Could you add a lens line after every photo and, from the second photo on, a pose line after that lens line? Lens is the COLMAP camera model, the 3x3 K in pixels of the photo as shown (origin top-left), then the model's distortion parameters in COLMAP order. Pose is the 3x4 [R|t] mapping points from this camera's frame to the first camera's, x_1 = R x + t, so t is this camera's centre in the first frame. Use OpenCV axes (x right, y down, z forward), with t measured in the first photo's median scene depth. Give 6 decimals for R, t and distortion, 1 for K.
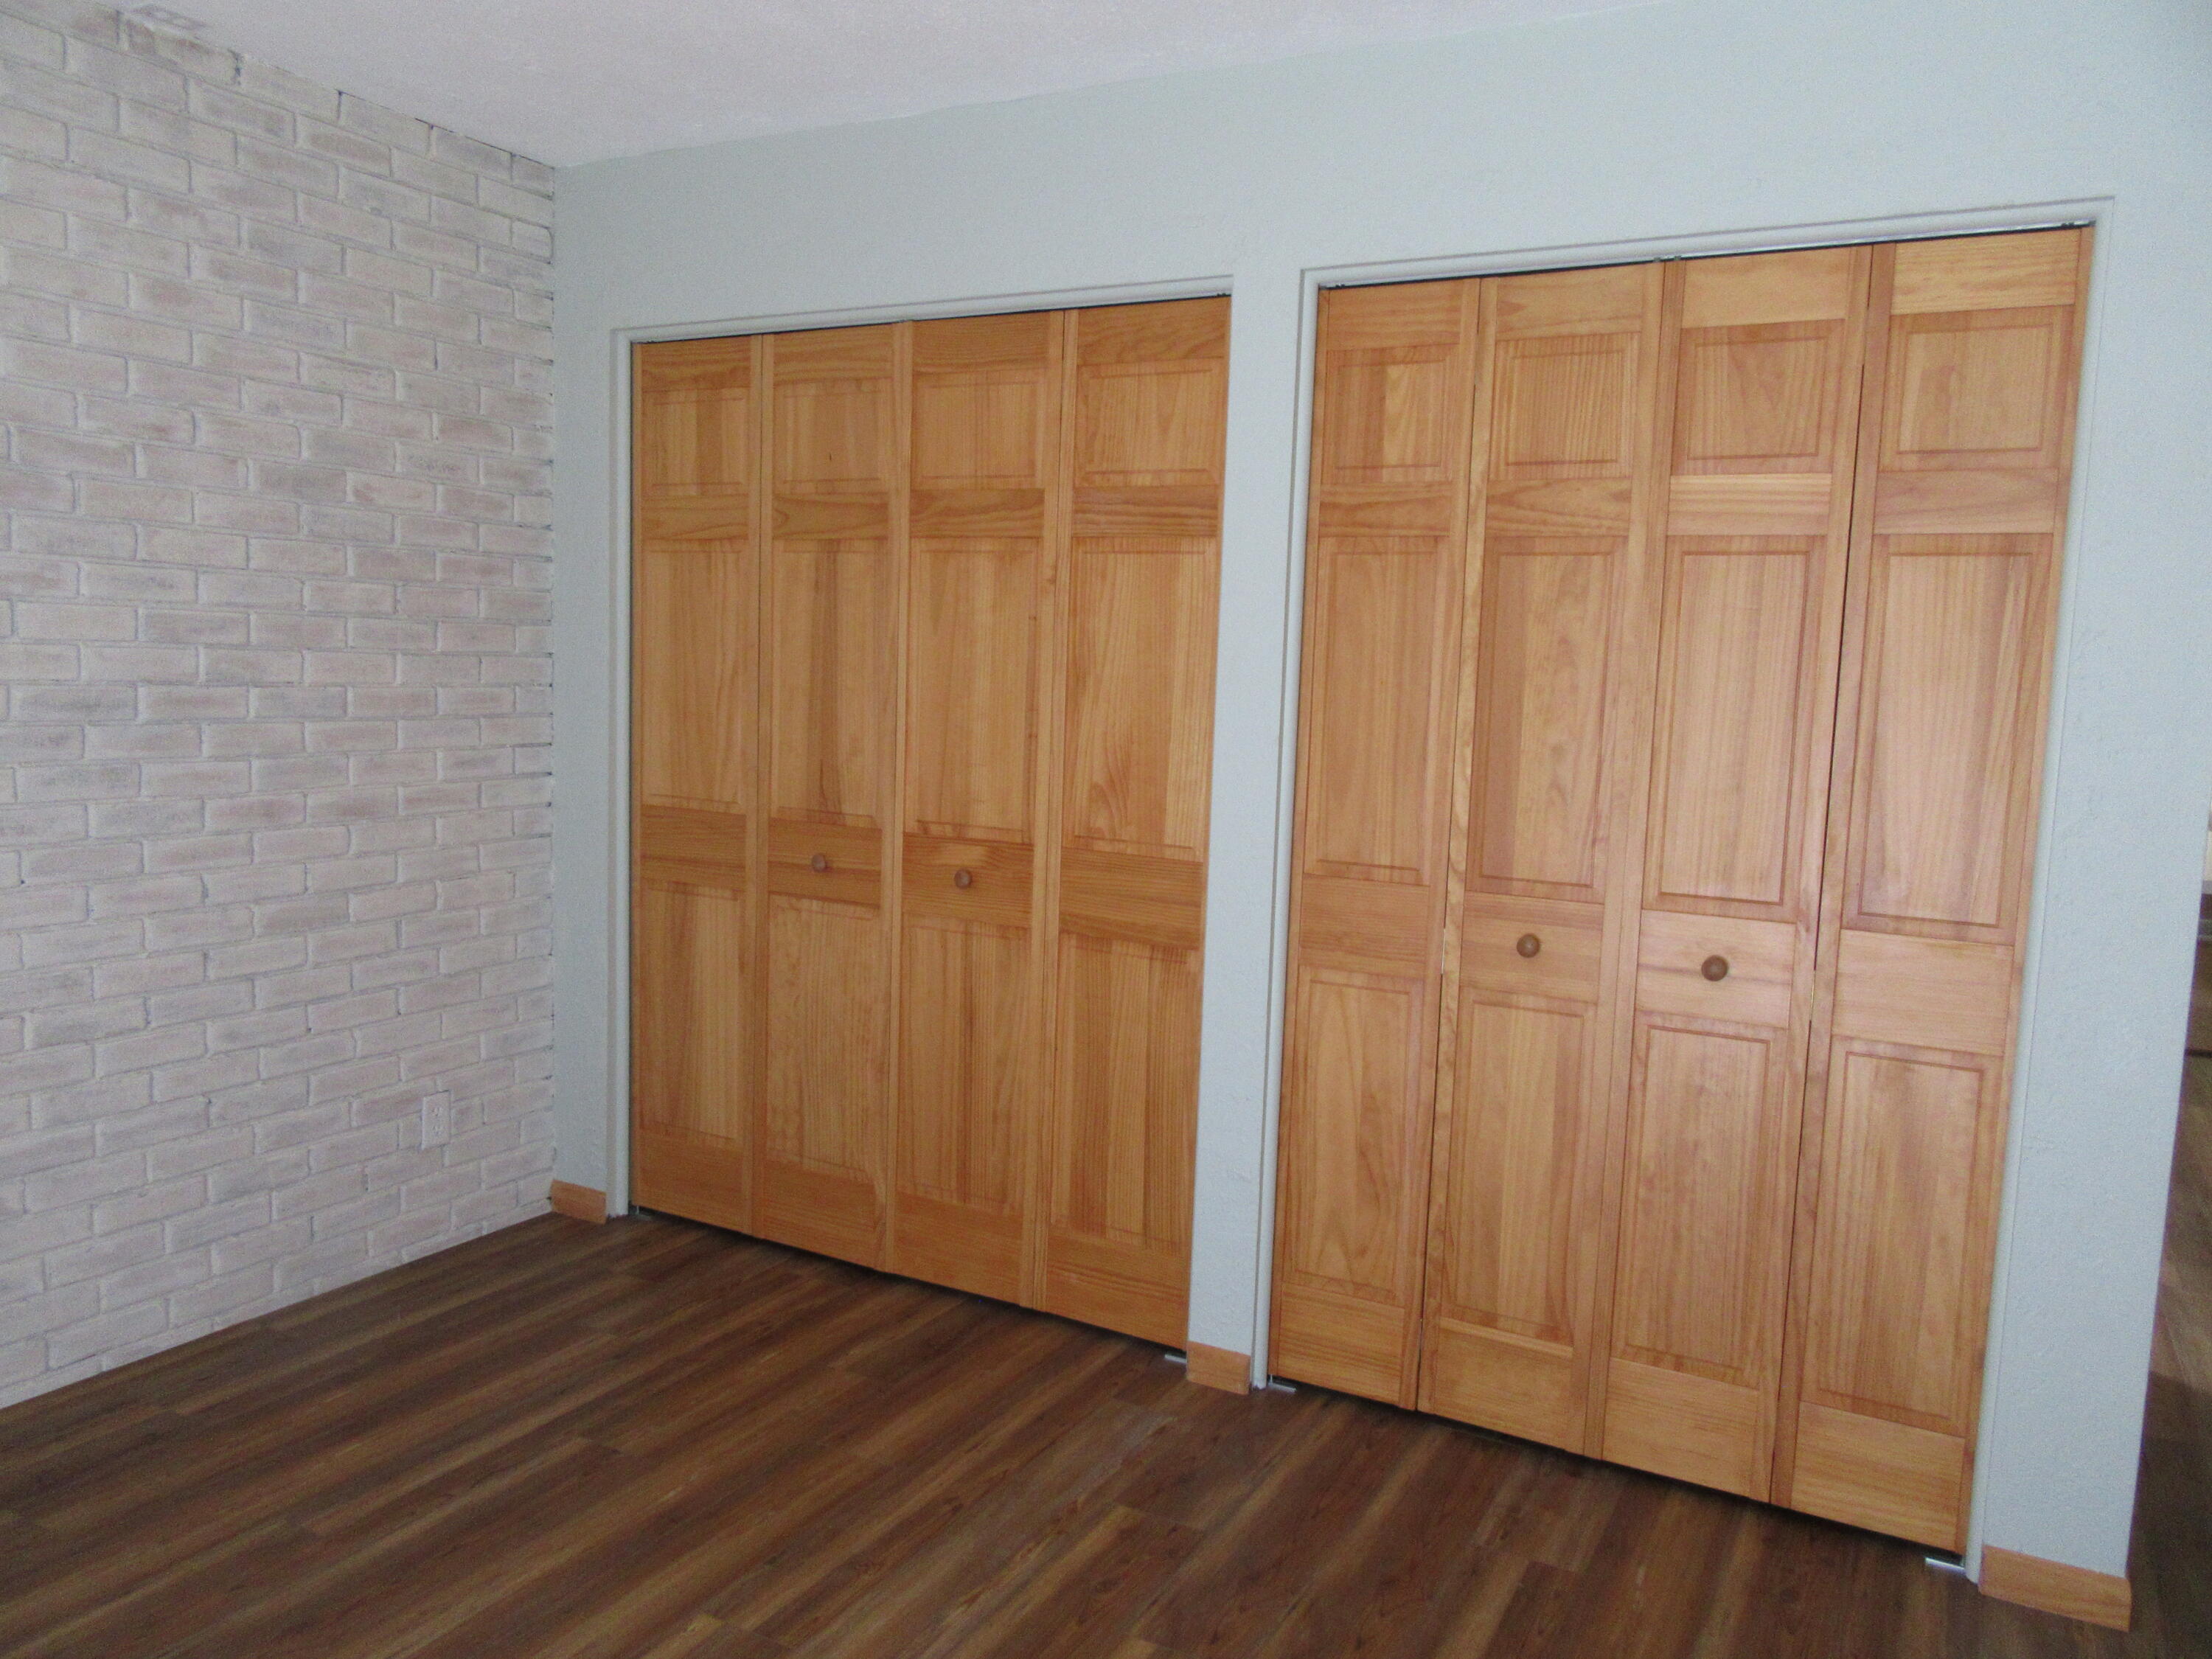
lens RADIAL K [[1642.5, 0, 1102.1], [0, 1642.5, 827.9], [0, 0, 1]] dist [-0.002882, -0.006789]
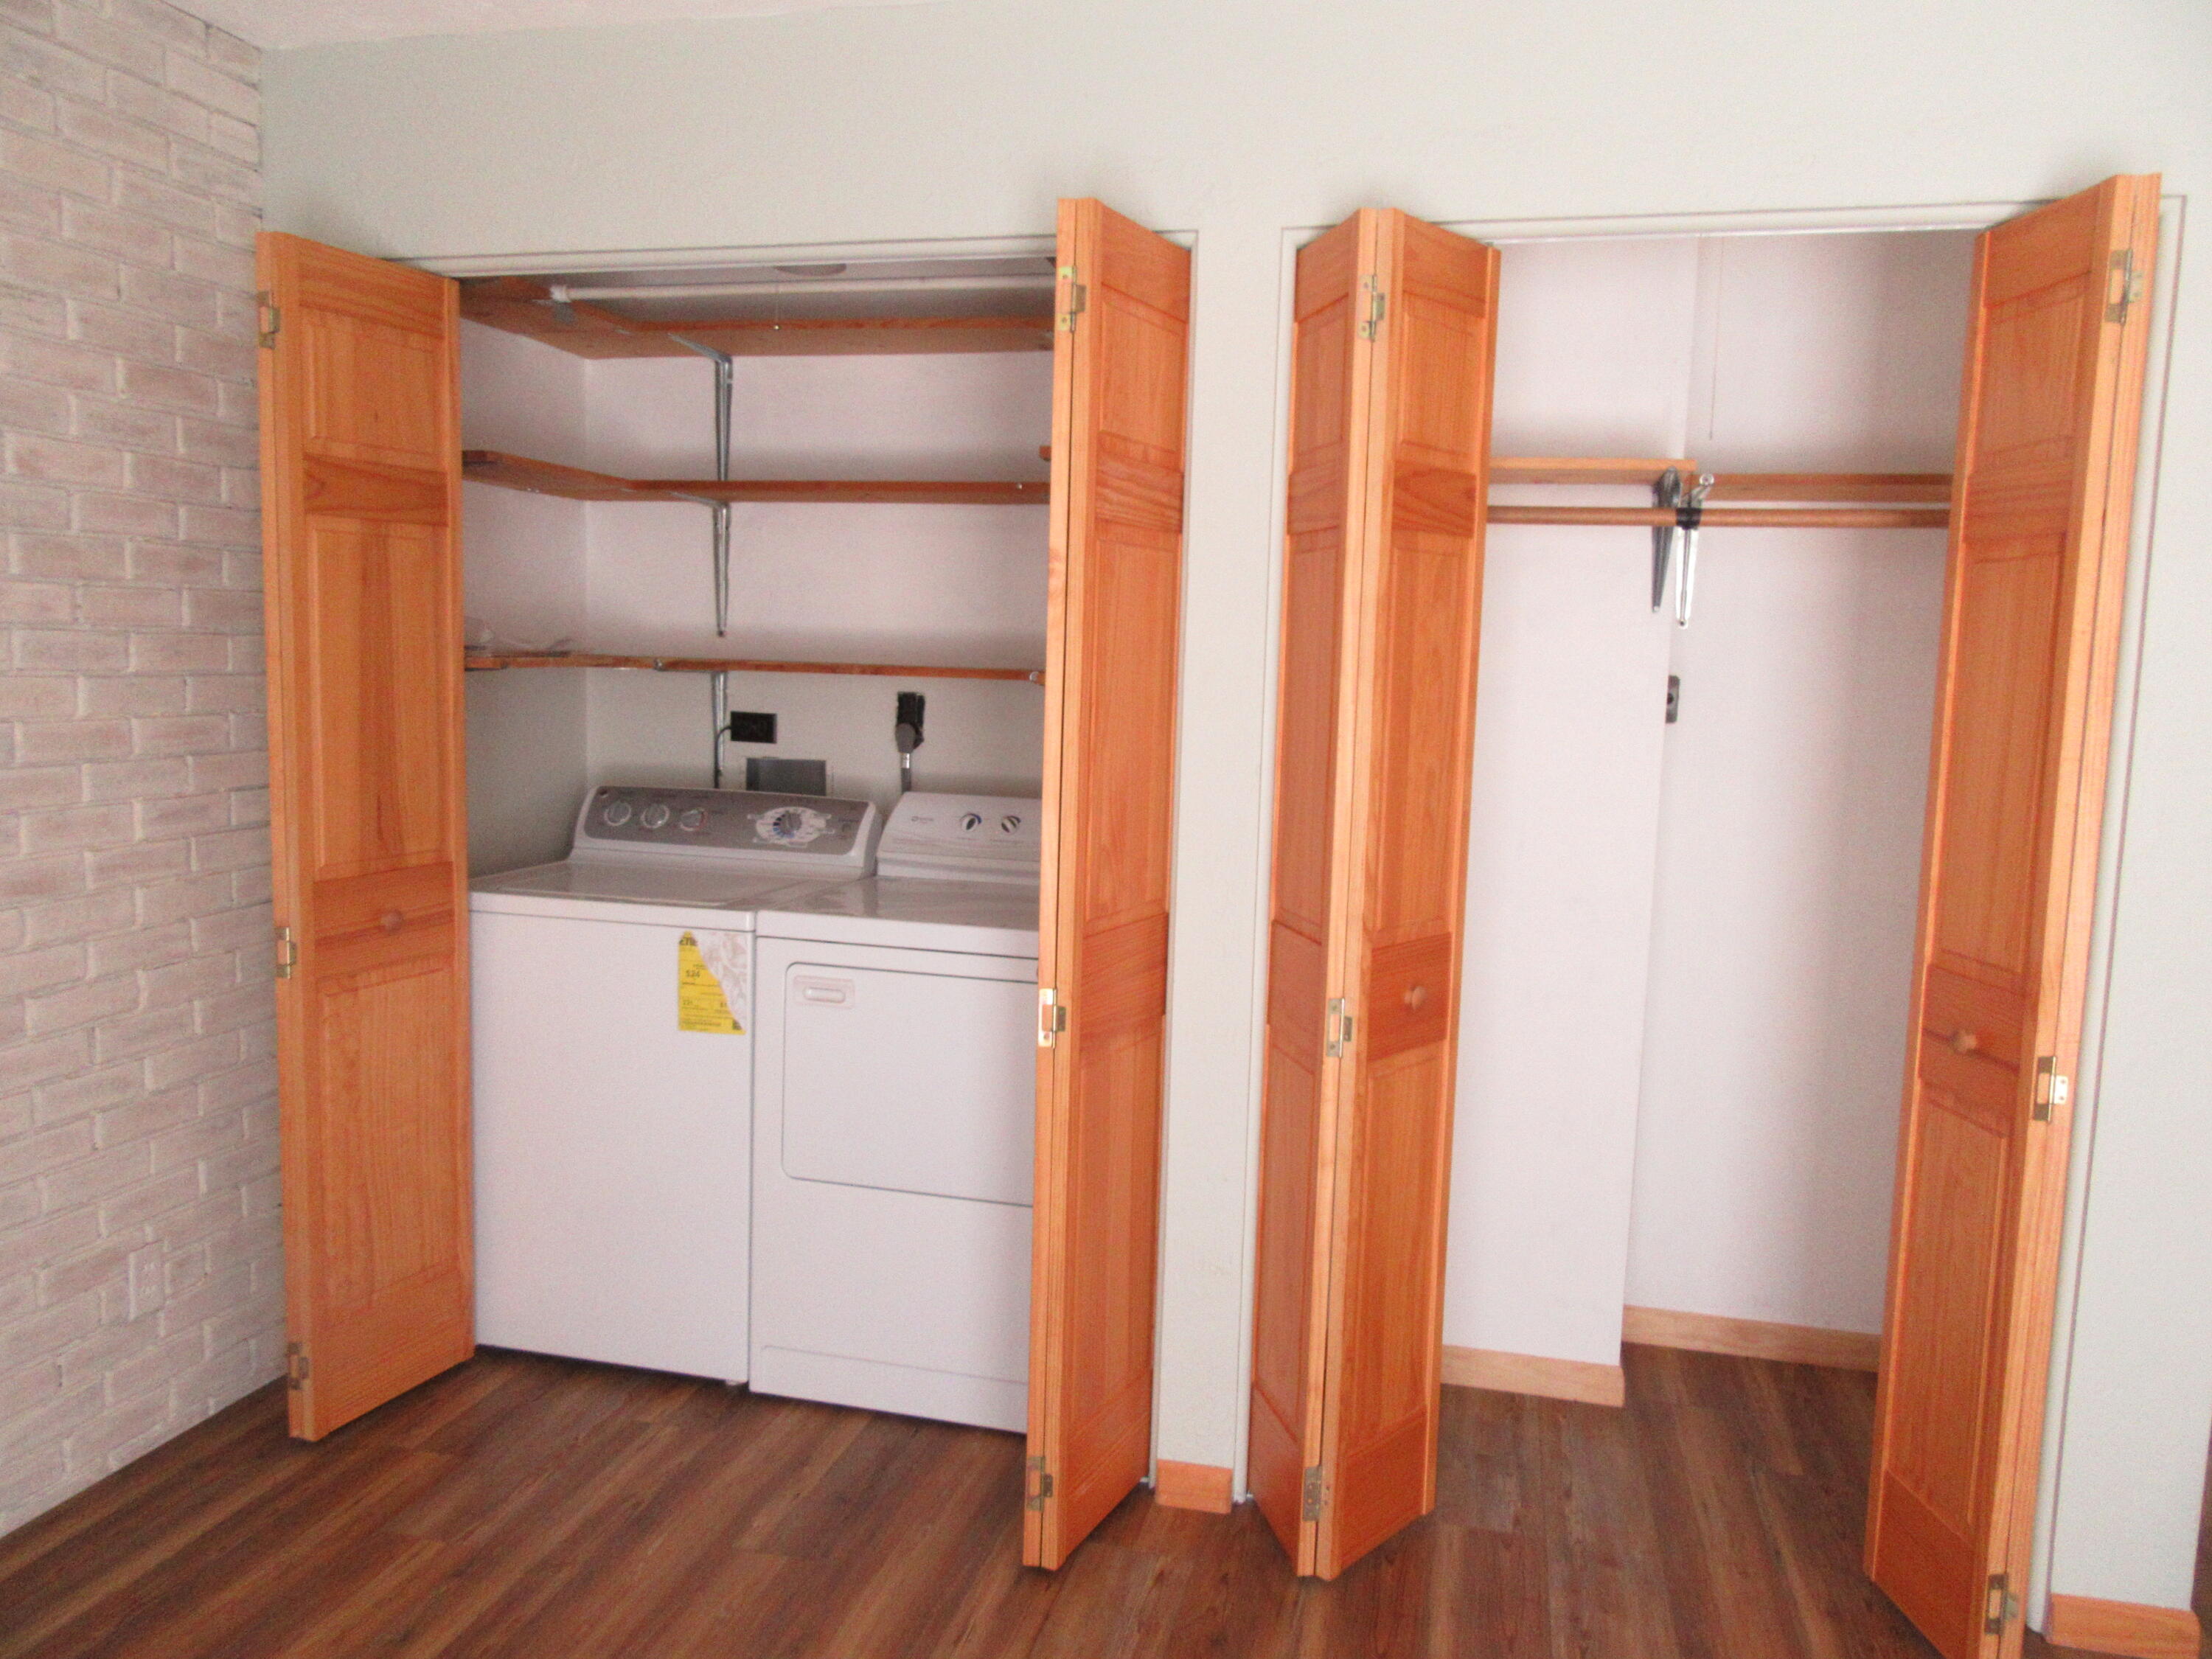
lens RADIAL K [[1642.5, 0, 1104.7], [0, 1642.5, 834.7], [0, 0, 1]] dist [-0.002882, -0.006789]
pose [[0.968247, -0.036095, 0.247377, -0.160277], [0.033255, 0.999324, 0.015651, -0.029106], [-0.247775, -0.006928, 0.968793, 0.151933]]
